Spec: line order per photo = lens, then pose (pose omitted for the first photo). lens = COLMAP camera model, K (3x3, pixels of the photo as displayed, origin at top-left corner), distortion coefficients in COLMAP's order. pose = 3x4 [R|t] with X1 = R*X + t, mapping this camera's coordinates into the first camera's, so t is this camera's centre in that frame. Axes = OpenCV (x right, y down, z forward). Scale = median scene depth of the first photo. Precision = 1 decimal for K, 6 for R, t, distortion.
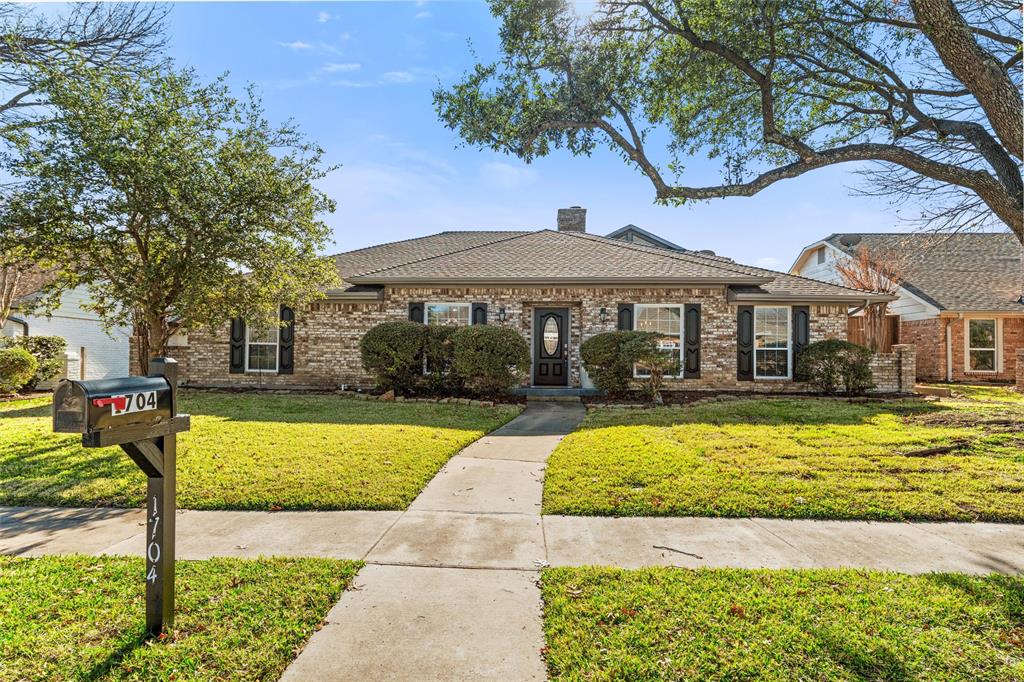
lens RADIAL K [[410.4, 0, 509.0], [0, 410.4, 340.9], [0, 0, 1]] dist [-0.011743, 0.000161]
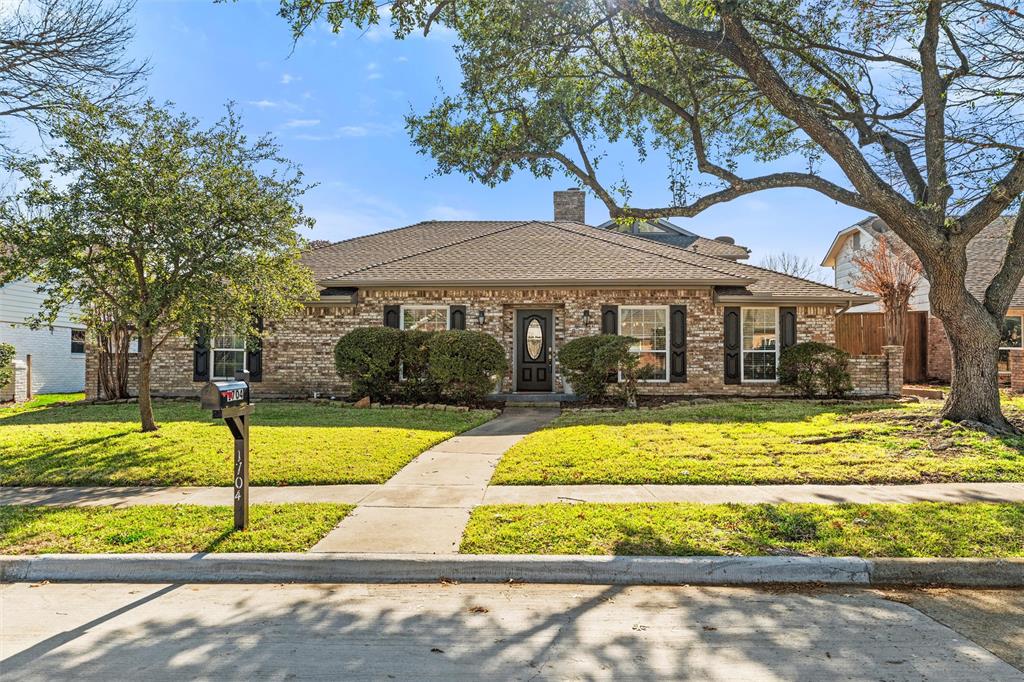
lens RADIAL K [[510.6, 0, 516.0], [0, 510.6, 335.8], [0, 0, 1]] dist [-0.015985, -0.000147]
pose [[0.999852, -0.007882, 0.015312, 0.046905], [0.007991, 0.999943, -0.007100, -0.013429], [-0.015256, 0.007222, 0.999858, -0.200890]]
